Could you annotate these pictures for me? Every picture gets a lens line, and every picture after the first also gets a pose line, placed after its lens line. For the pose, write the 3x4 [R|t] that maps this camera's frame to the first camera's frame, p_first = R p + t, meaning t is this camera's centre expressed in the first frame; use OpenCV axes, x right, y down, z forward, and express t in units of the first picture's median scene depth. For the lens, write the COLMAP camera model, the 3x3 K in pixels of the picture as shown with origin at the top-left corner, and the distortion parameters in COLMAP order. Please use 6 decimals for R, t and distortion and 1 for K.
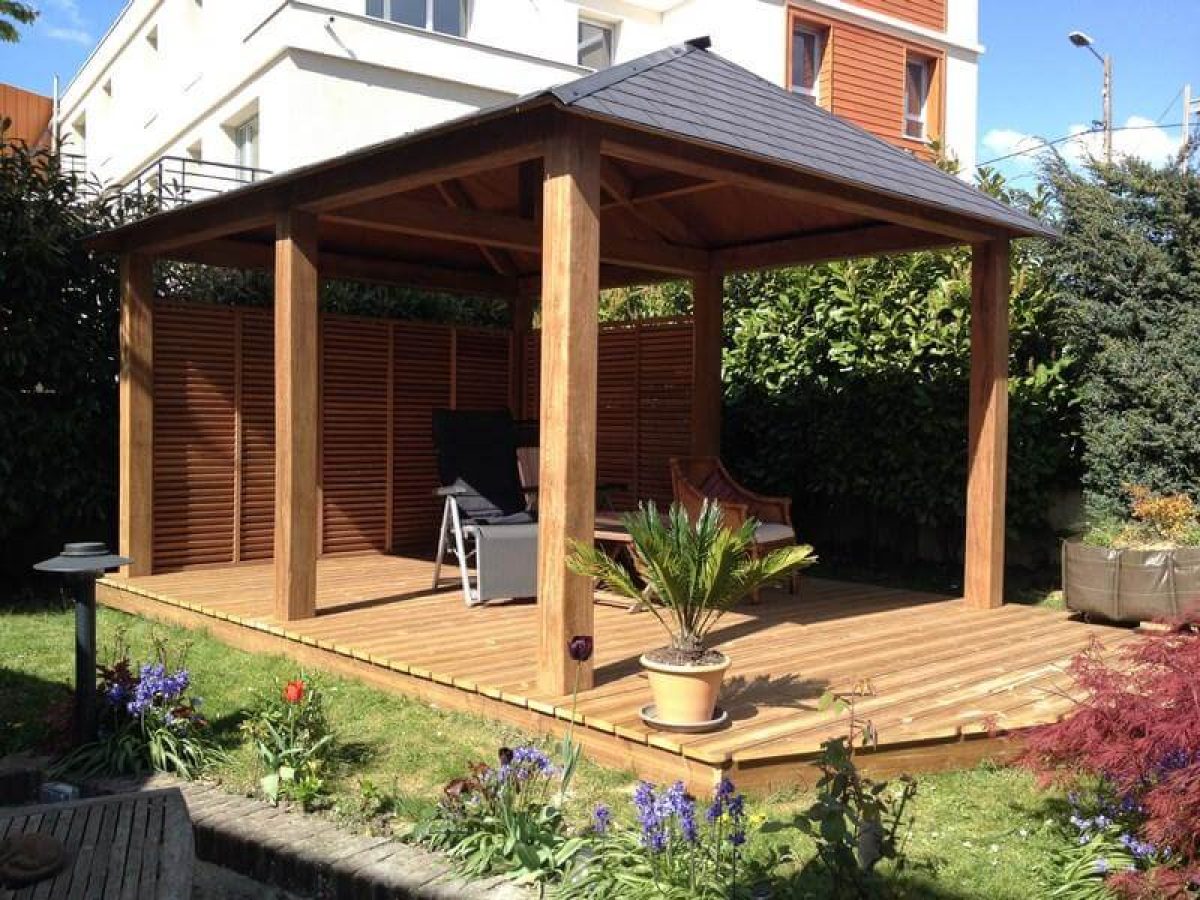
lens RADIAL K [[1124.6, 0, 605.6], [0, 1124.6, 429.5], [0, 0, 1]] dist [0.097732, -0.212132]
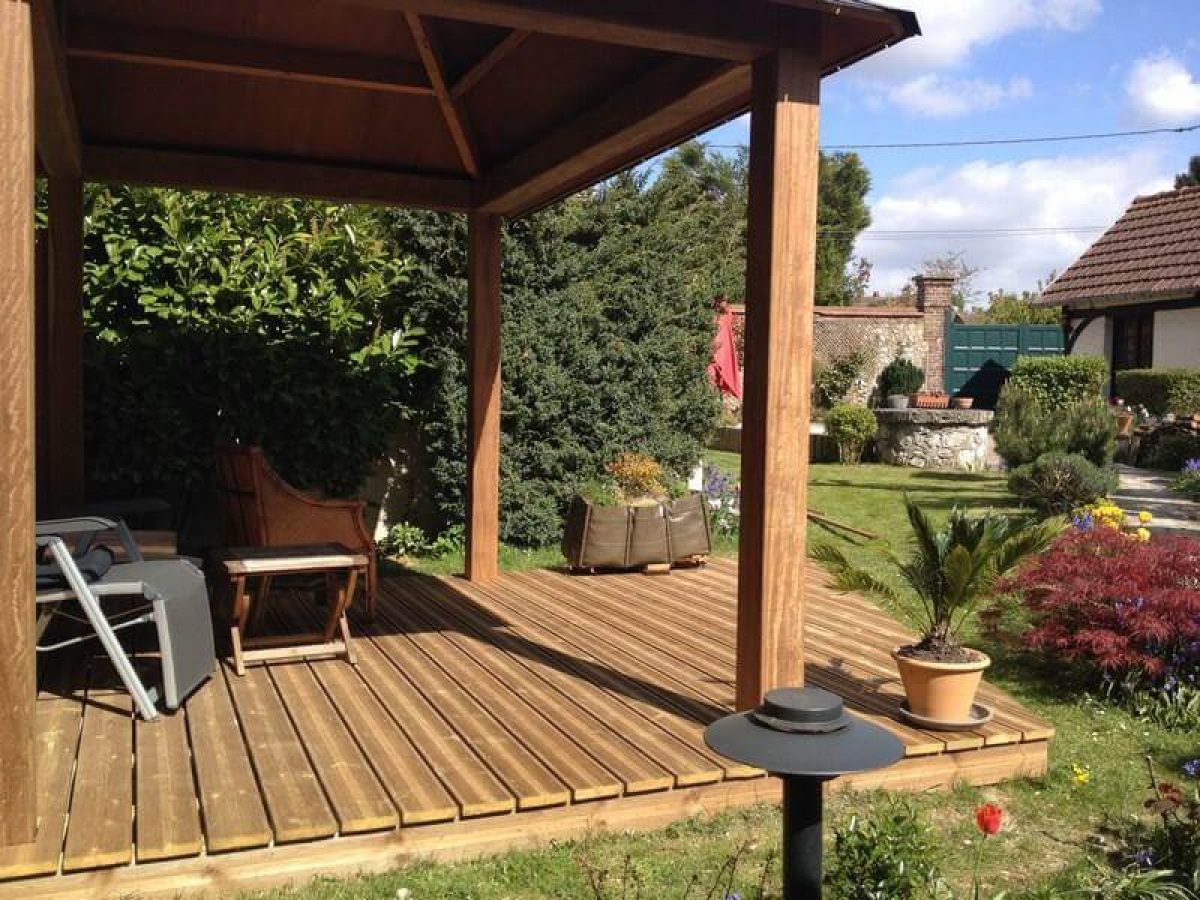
lens RADIAL K [[1113.3, 0, 615.9], [0, 1113.3, 481.0], [0, 0, 1]] dist [0.049005, -0.001101]
pose [[0.345068, -0.077497, 0.935373, -0.485012], [-0.008605, 0.996282, 0.085718, -0.015142], [-0.938538, -0.037627, 0.343118, 0.482391]]
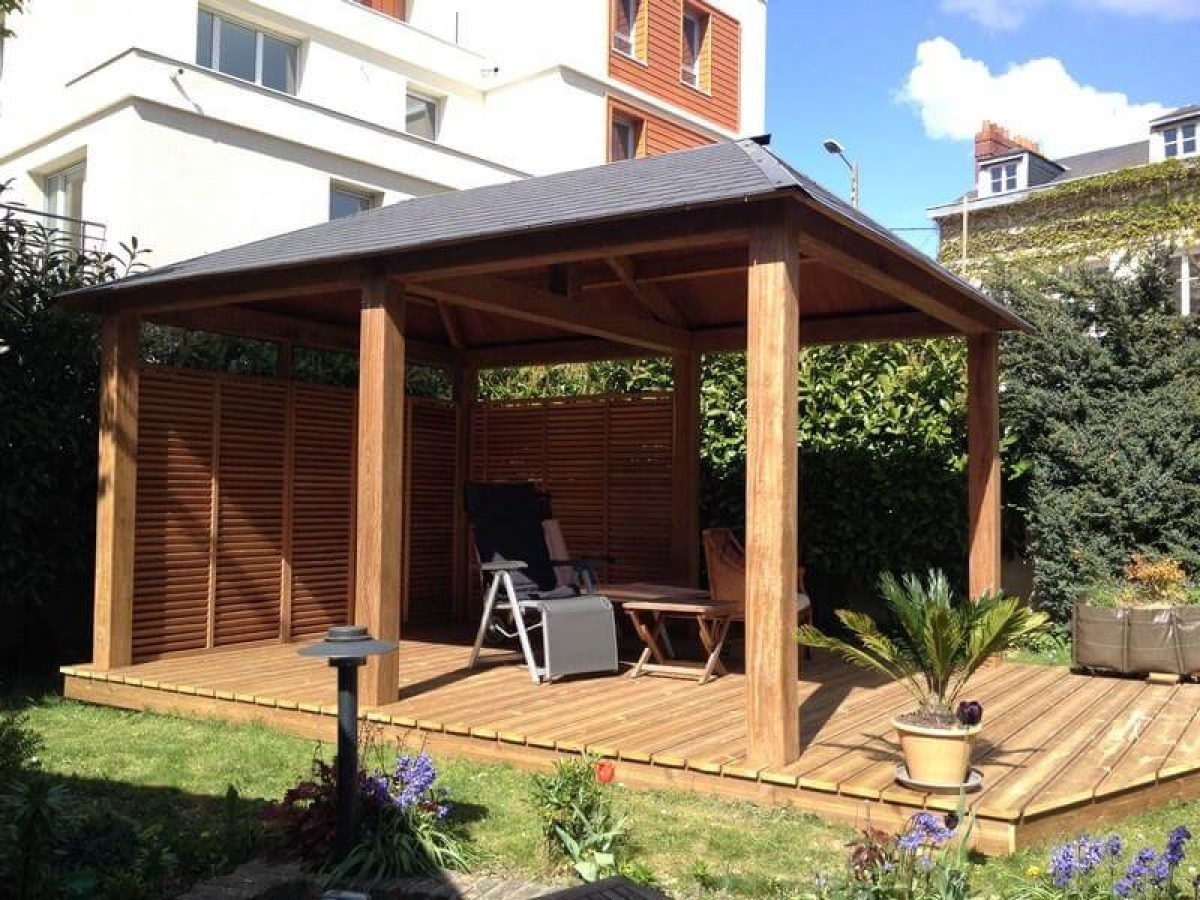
lens RADIAL K [[1124.6, 0, 605.6], [0, 1124.6, 429.5], [0, 0, 1]] dist [0.097732, -0.212132]
pose [[0.969504, 0.013708, 0.244690, -0.256350], [0.001599, 0.998059, -0.062251, -0.002620], [-0.245068, 0.060744, 0.967601, 0.016891]]
